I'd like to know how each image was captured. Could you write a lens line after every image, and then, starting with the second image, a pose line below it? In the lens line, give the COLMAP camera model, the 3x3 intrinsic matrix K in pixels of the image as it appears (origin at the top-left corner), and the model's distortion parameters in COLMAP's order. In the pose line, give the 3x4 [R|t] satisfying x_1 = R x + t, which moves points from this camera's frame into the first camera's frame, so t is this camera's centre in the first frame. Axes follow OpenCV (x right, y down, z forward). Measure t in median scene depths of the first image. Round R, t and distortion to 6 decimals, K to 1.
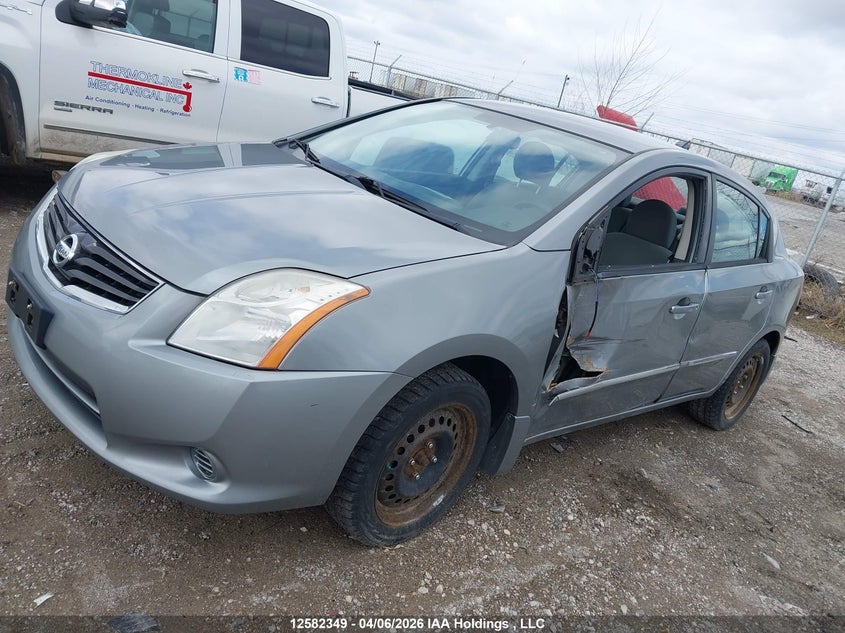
lens RADIAL K [[652.1, 0, 439.7], [0, 652.1, 317.8], [0, 0, 1]] dist [0.056871, -0.083917]
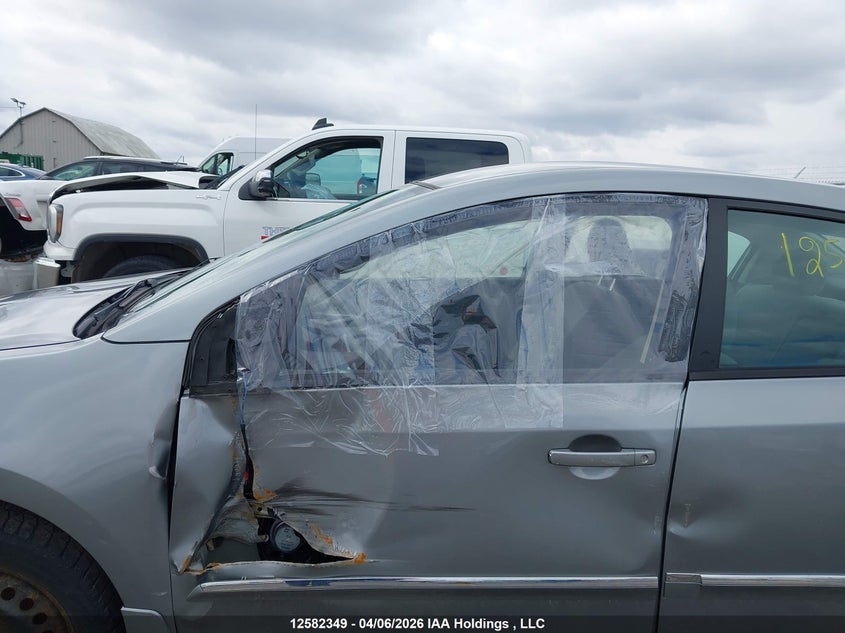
lens RADIAL K [[658.9, 0, 422.5], [0, 658.9, 316.5], [0, 0, 1]] dist [0.007825, -0.008087]
pose [[0.748060, -0.096320, -0.656605, 0.677911], [-0.064313, 0.974232, -0.216184, -0.001963], [0.660508, 0.203947, 0.722589, 0.584150]]
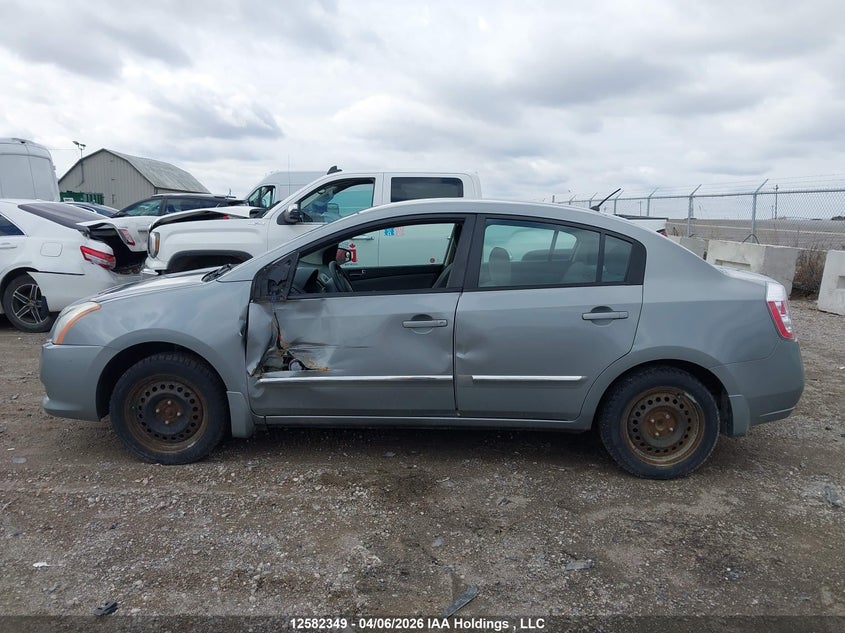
lens RADIAL K [[652.1, 0, 439.7], [0, 652.1, 317.8], [0, 0, 1]] dist [0.056871, -0.083917]
pose [[0.716368, -0.138361, -0.683867, 1.344697], [-0.043044, 0.969510, -0.241242, 0.290290], [0.696394, 0.202255, 0.688570, 0.219468]]
